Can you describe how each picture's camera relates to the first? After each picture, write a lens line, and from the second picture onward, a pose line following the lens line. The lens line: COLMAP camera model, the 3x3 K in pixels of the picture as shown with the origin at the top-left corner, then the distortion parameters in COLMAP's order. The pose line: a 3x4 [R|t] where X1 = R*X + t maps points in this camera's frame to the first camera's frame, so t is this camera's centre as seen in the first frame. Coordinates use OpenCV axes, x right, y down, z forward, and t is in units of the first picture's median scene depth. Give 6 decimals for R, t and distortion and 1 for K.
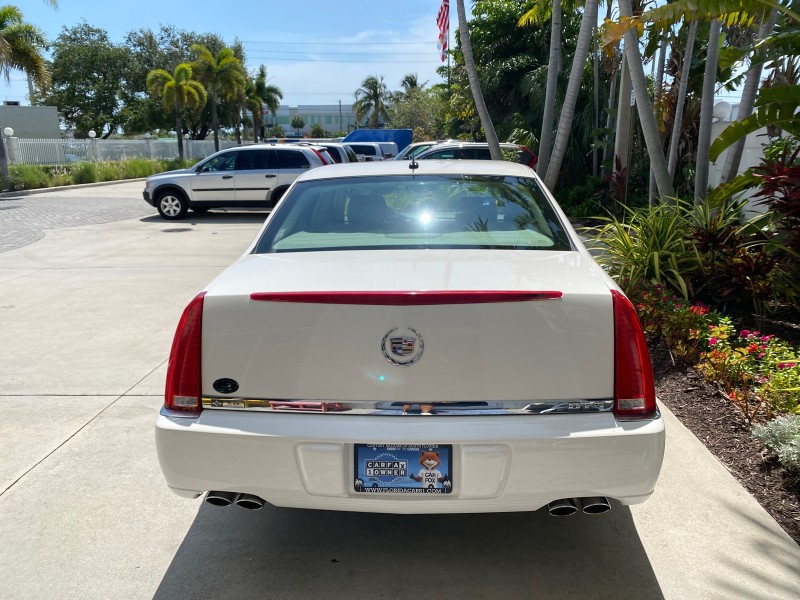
lens RADIAL K [[614.4, 0, 399.3], [0, 614.4, 307.5], [0, 0, 1]] dist [0.019963, -0.020952]
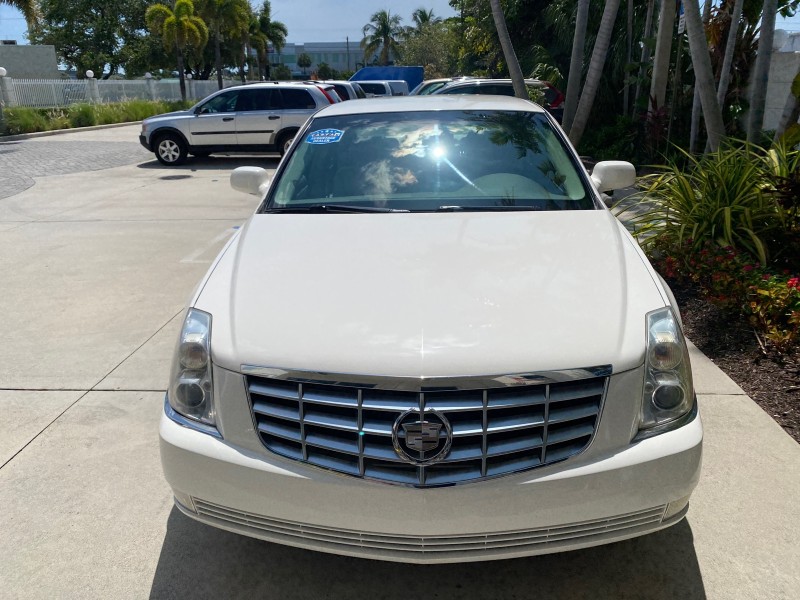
lens RADIAL K [[614.4, 0, 395.1], [0, 614.4, 299.6], [0, 0, 1]] dist [0.019963, -0.020952]
pose [[0.999770, 0.000280, -0.021436, -0.008261], [0.001391, 0.996963, 0.077865, -0.015017], [0.021393, -0.077877, 0.996733, 0.070415]]
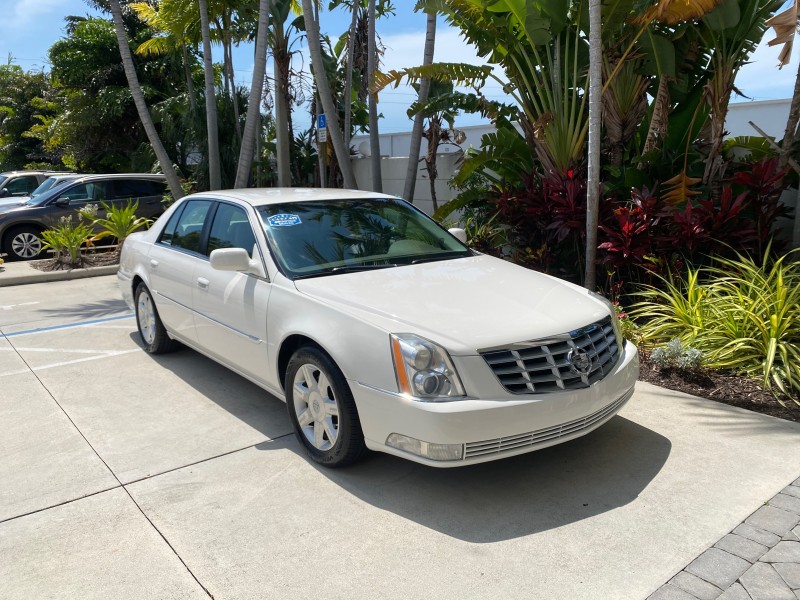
lens RADIAL K [[614.4, 0, 398.1], [0, 614.4, 306.7], [0, 0, 1]] dist [0.019963, -0.020952]
pose [[0.758277, -0.134568, 0.637893, -0.234846], [0.167146, 0.985888, 0.009289, -0.011259], [-0.630141, 0.099578, 0.770069, 0.051735]]
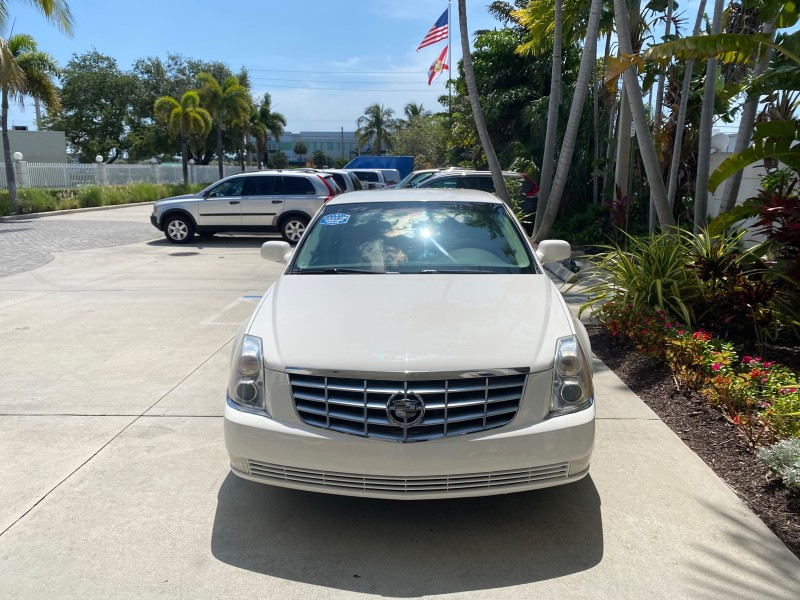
lens RADIAL K [[614.4, 0, 399.5], [0, 614.4, 304.4], [0, 0, 1]] dist [0.019963, -0.020952]
pose [[0.999973, 0.007237, 0.001035, -0.007756], [-0.007184, 0.998978, -0.044632, 0.000069], [-0.001357, 0.044624, 0.999003, -0.011440]]
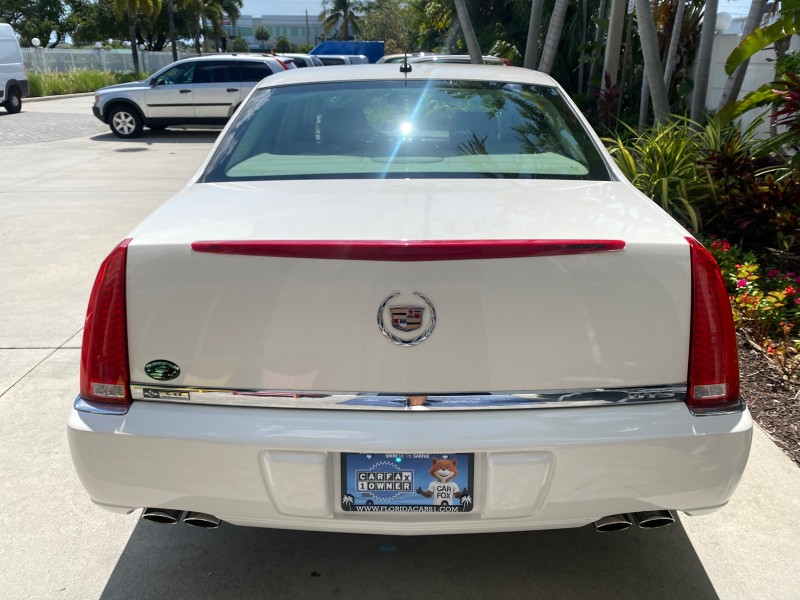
lens RADIAL K [[614.4, 0, 397.8], [0, 614.4, 301.8], [0, 0, 1]] dist [0.019963, -0.020952]
pose [[0.998996, -0.004730, 0.044555, -0.006618], [-0.000400, 0.993430, 0.114438, -0.006740], [-0.044803, -0.114341, 0.992431, 0.050553]]
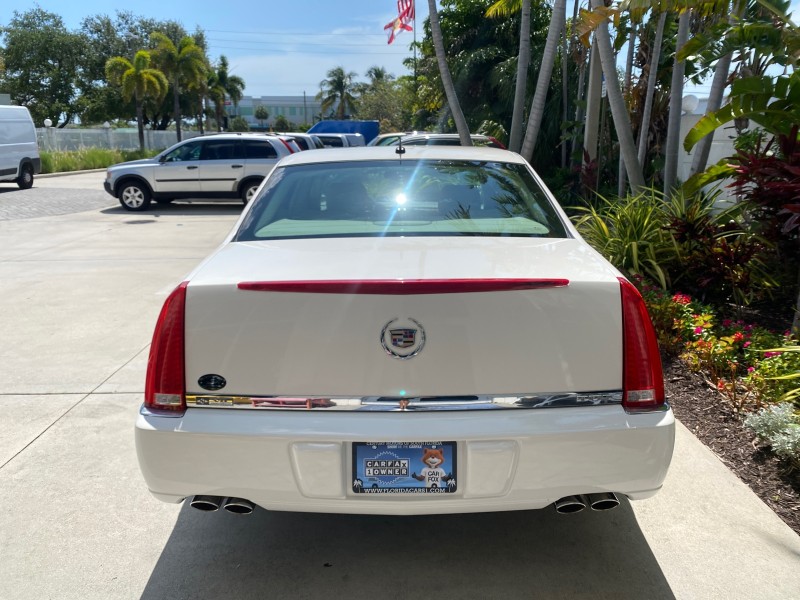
lens RADIAL K [[614.4, 0, 397.5], [0, 614.4, 306.7], [0, 0, 1]] dist [0.019963, -0.020952]
pose [[0.998629, -0.006724, 0.051906, -0.009170], [0.006217, 0.999931, 0.009932, 0.001066], [-0.051969, -0.009596, 0.998603, 0.010875]]
